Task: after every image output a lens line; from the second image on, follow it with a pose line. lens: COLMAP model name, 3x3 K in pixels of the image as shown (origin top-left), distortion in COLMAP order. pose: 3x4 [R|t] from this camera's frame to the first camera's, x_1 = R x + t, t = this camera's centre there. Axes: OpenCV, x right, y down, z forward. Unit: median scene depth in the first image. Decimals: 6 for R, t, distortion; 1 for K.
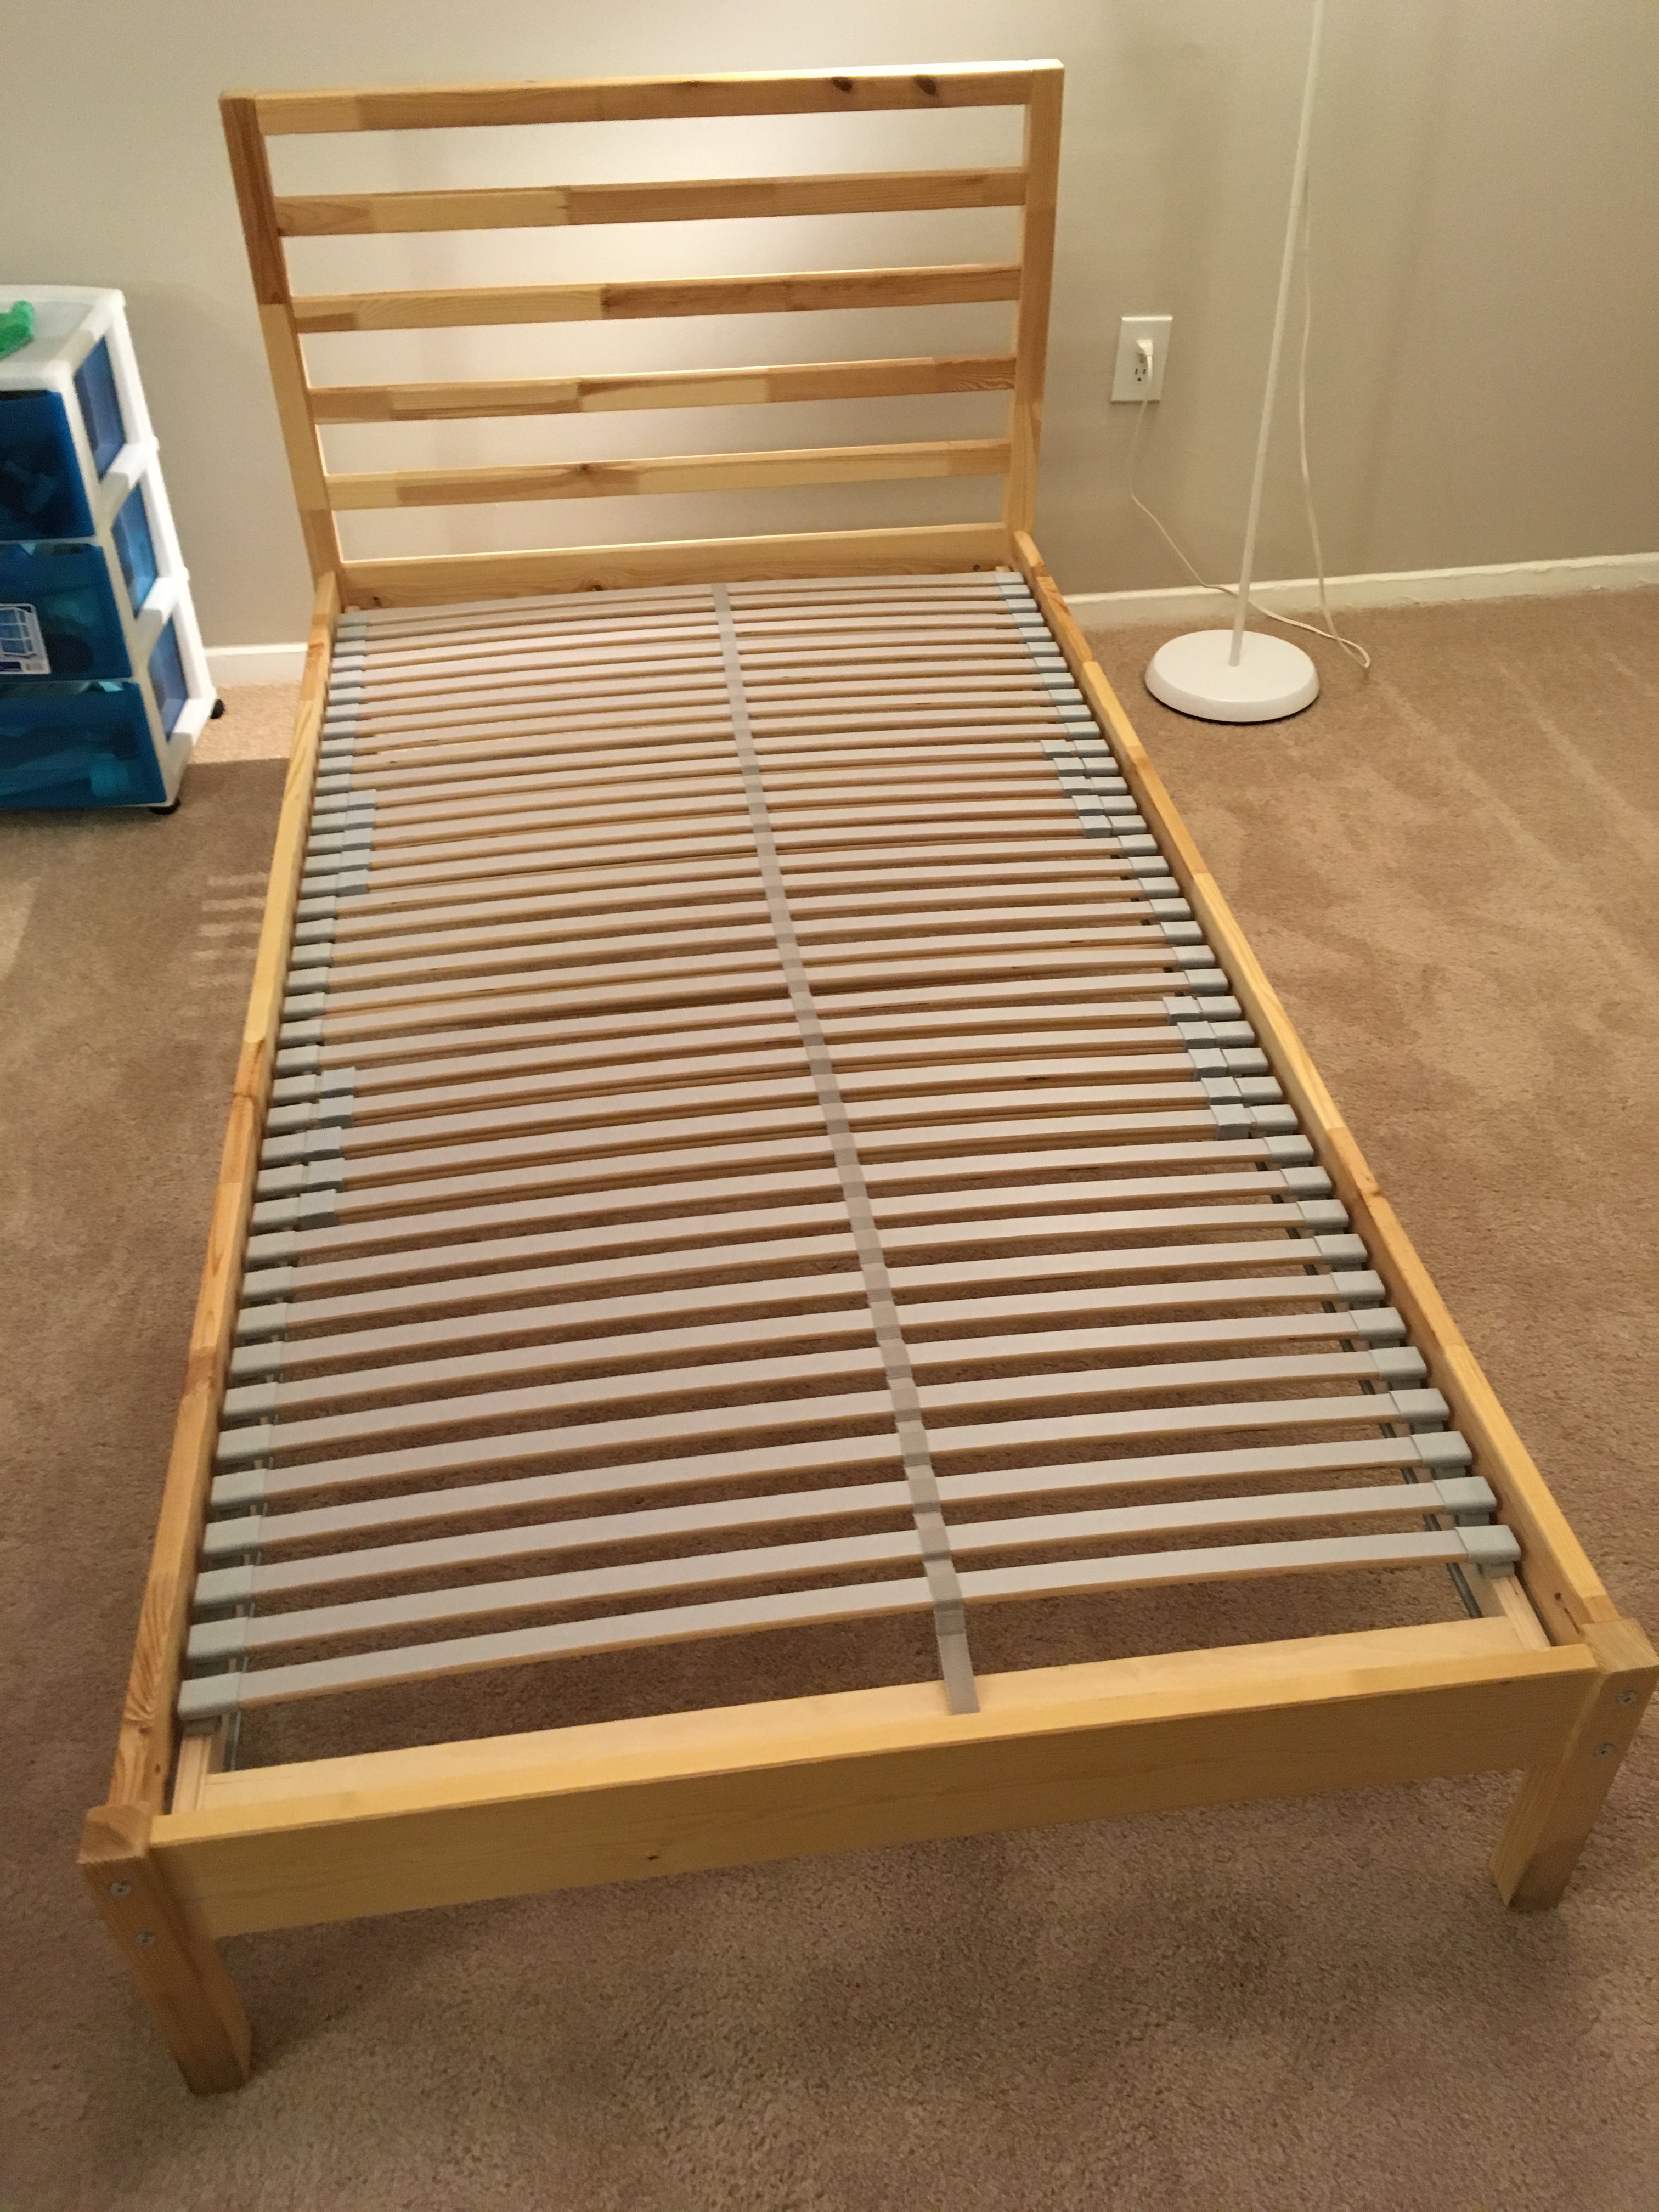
lens RADIAL K [[1838.5, 0, 829.5], [0, 1838.5, 1106.0], [0, 0, 1]] dist [0.068575, -0.114768]
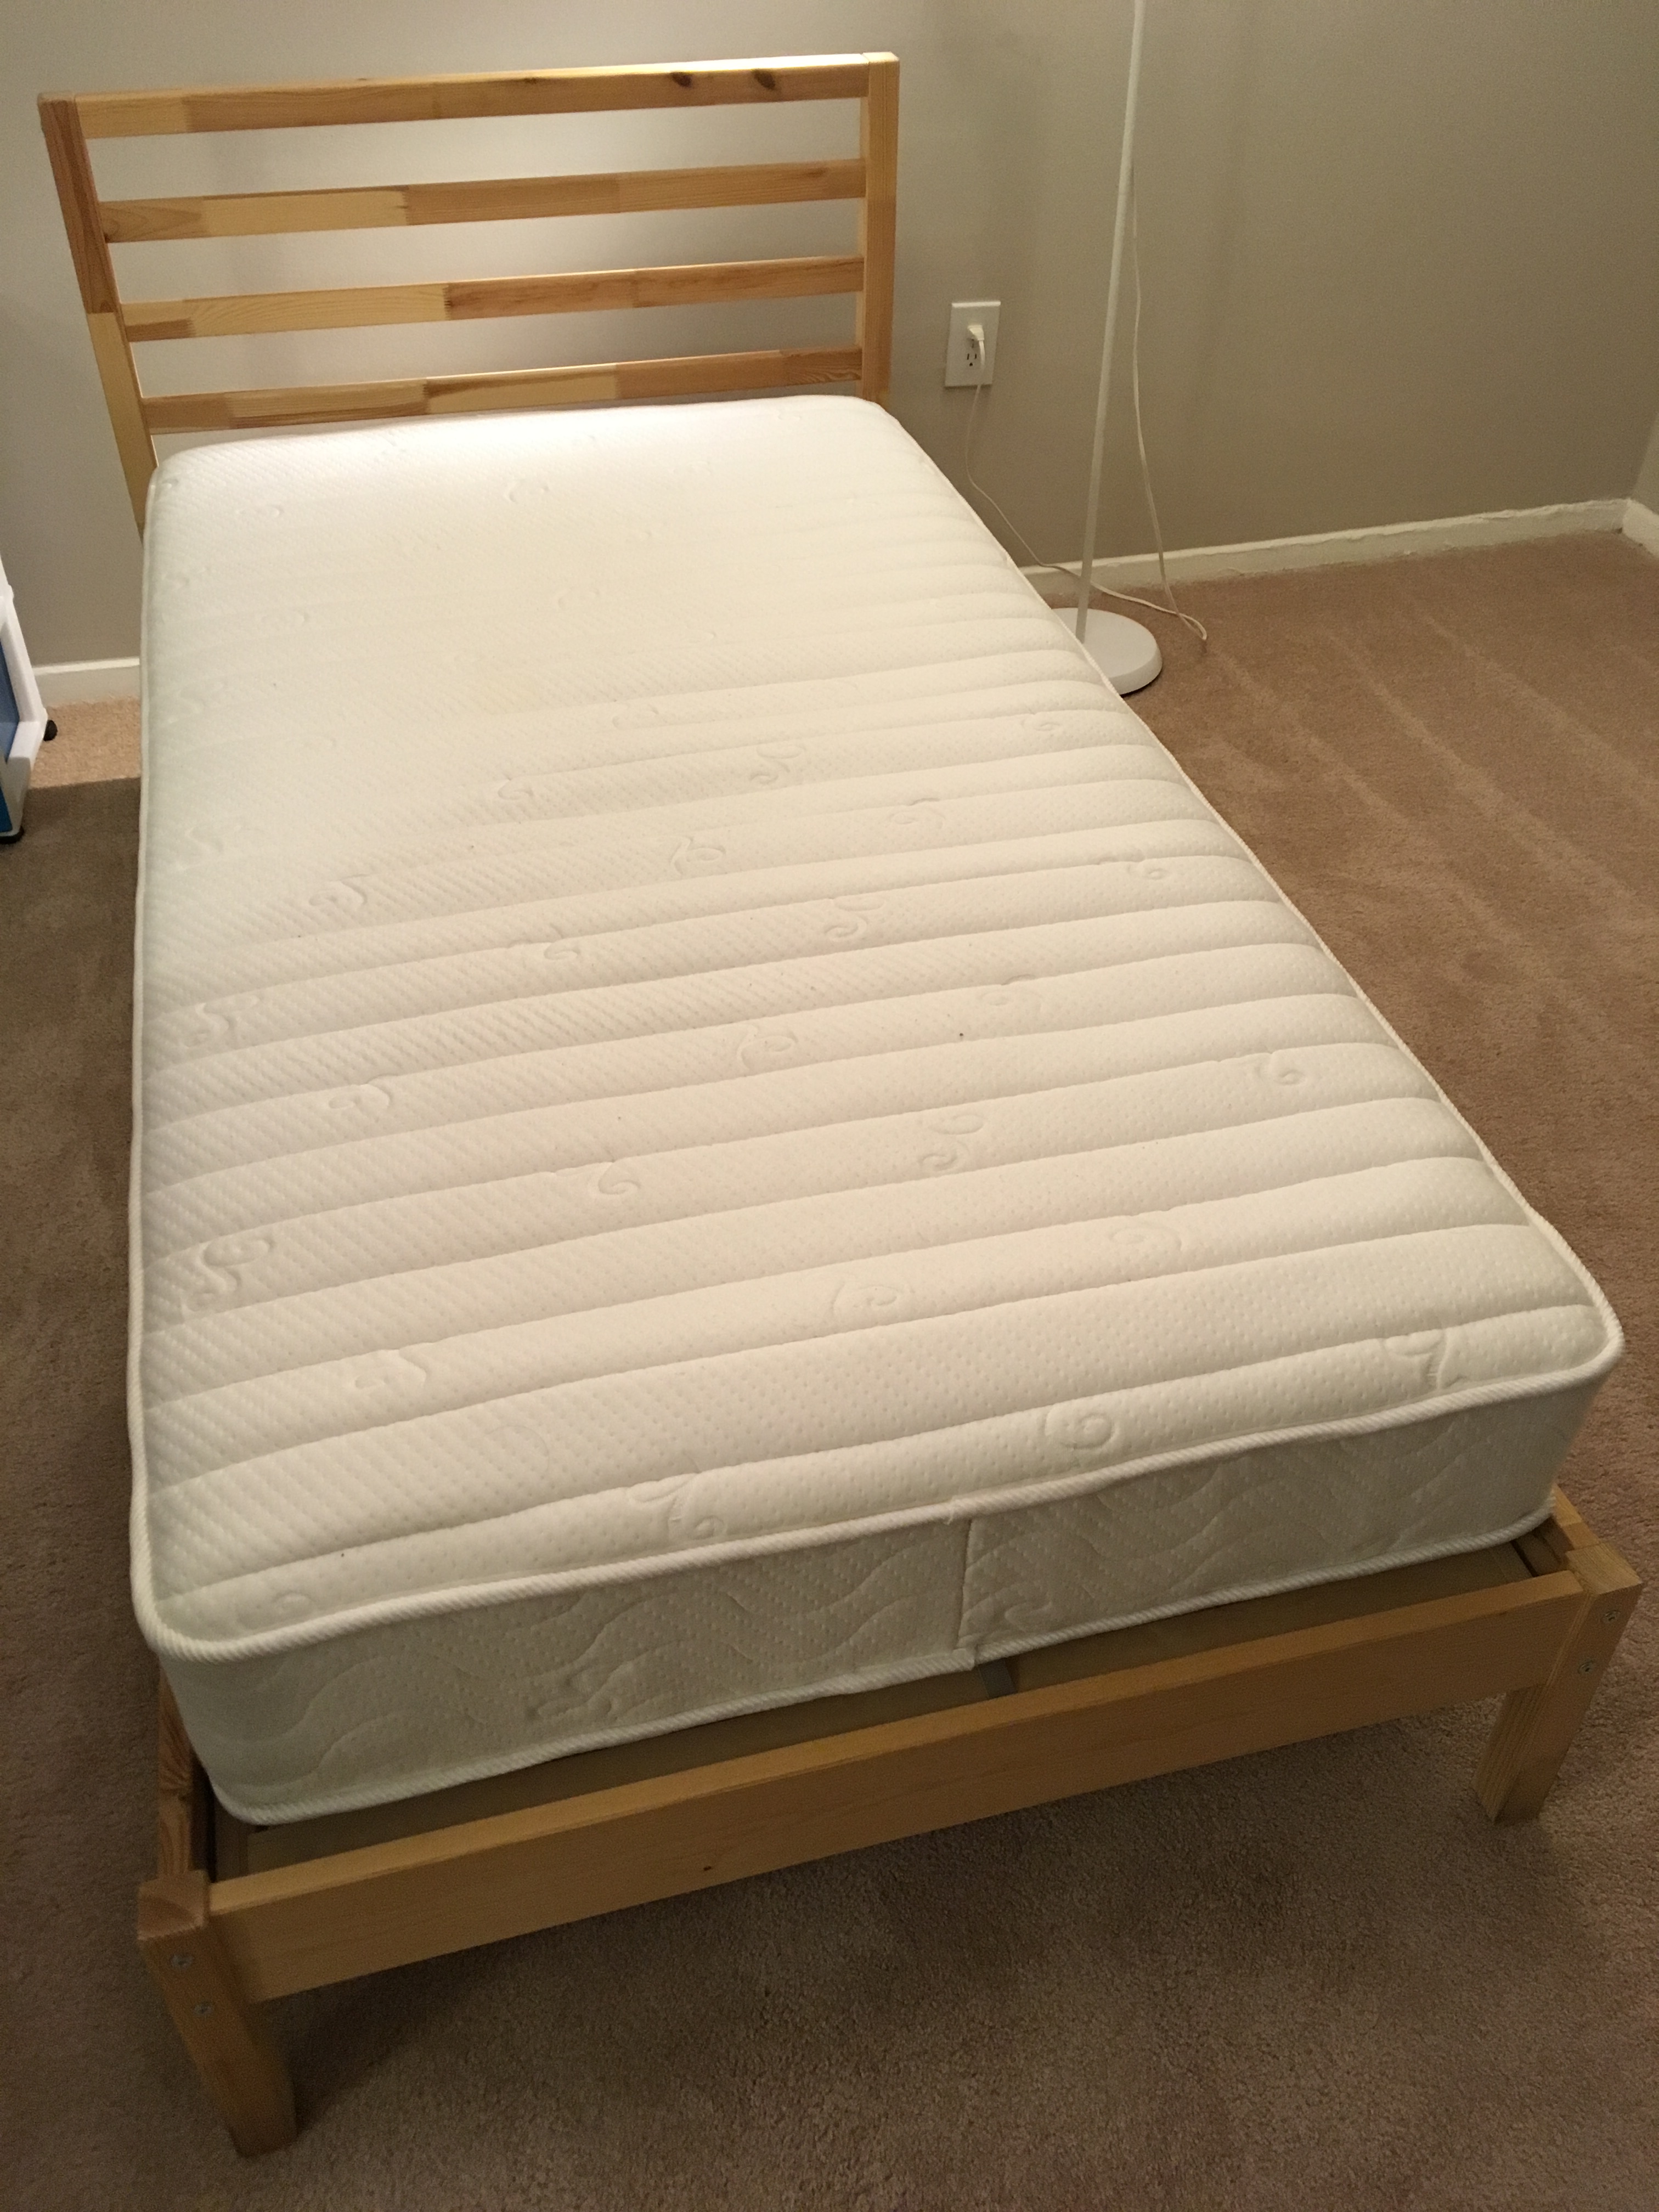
lens RADIAL K [[1834.9, 0, 827.6], [0, 1834.9, 1106.3], [0, 0, 1]] dist [0.064119, -0.108416]
pose [[0.991948, -0.067984, 0.106854, -0.059124], [0.066548, 0.997639, 0.016955, -0.011452], [-0.107754, -0.009708, 0.994130, -0.002183]]
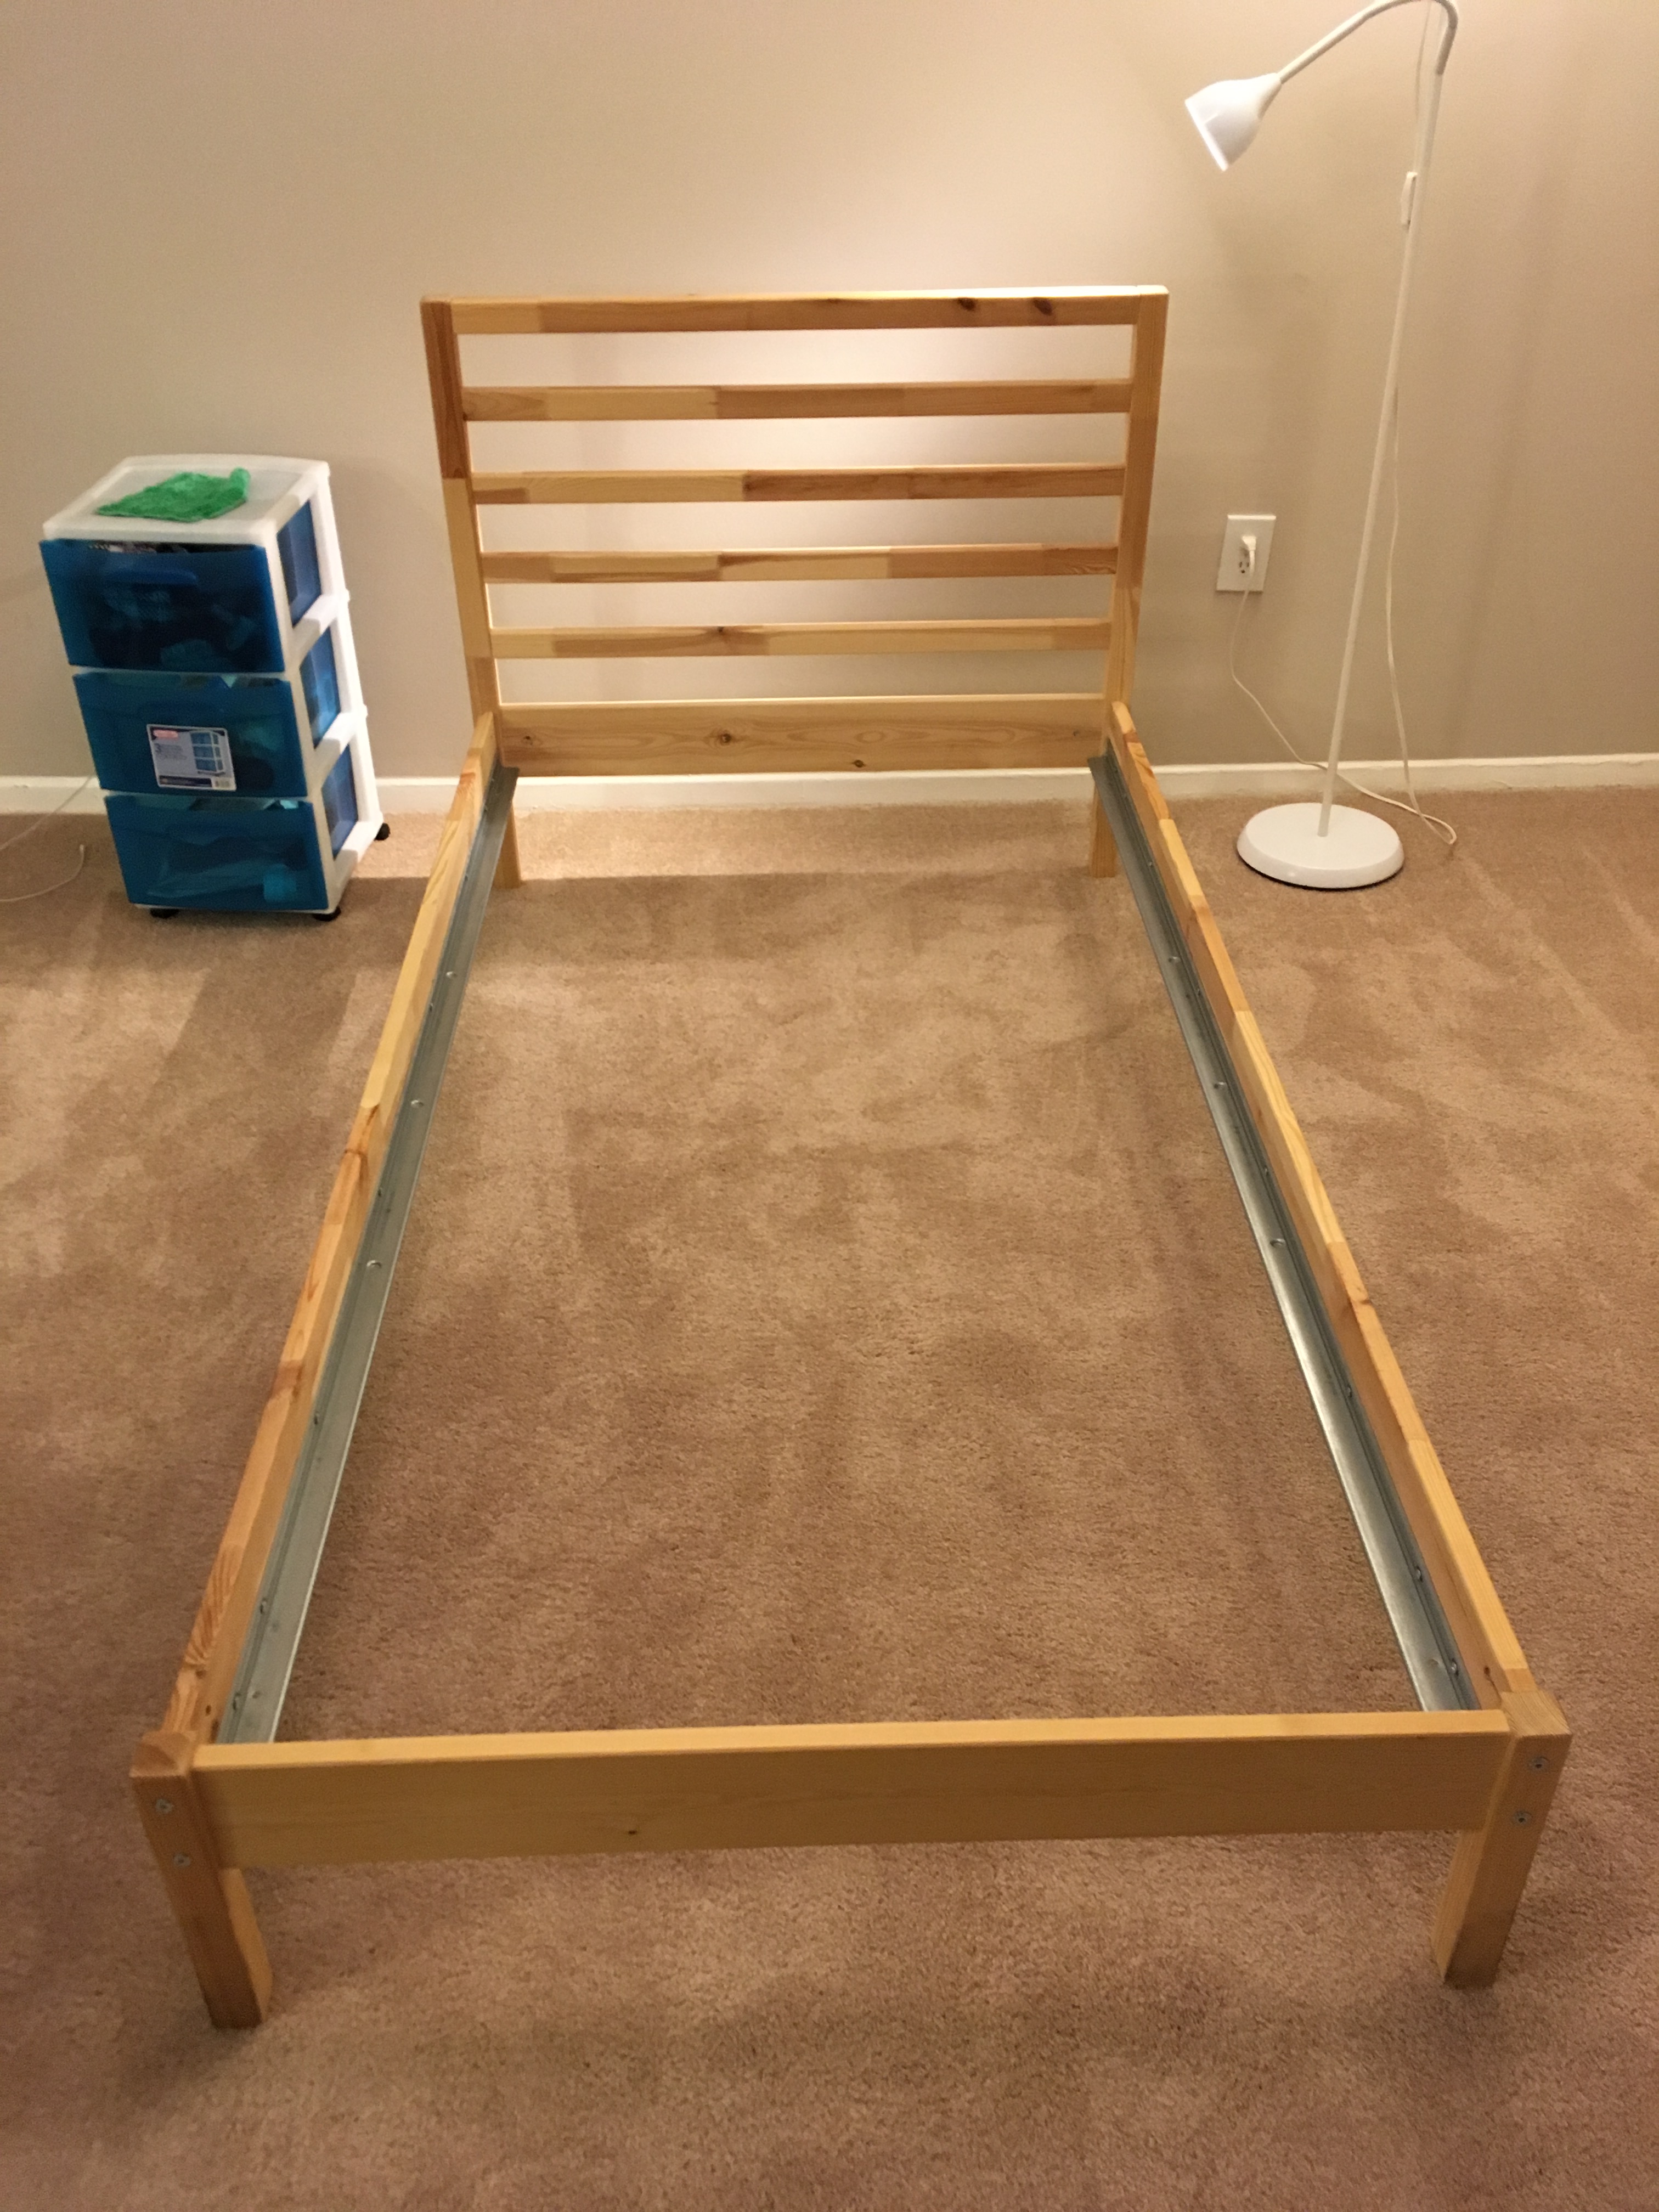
lens RADIAL K [[1834.9, 0, 827.6], [0, 1834.9, 1106.3], [0, 0, 1]] dist [0.064119, -0.108416]
pose [[0.994461, 0.060267, -0.086114, 0.048372], [-0.067683, 0.993996, -0.085970, 0.032039], [0.080416, 0.091322, 0.992569, -0.069169]]
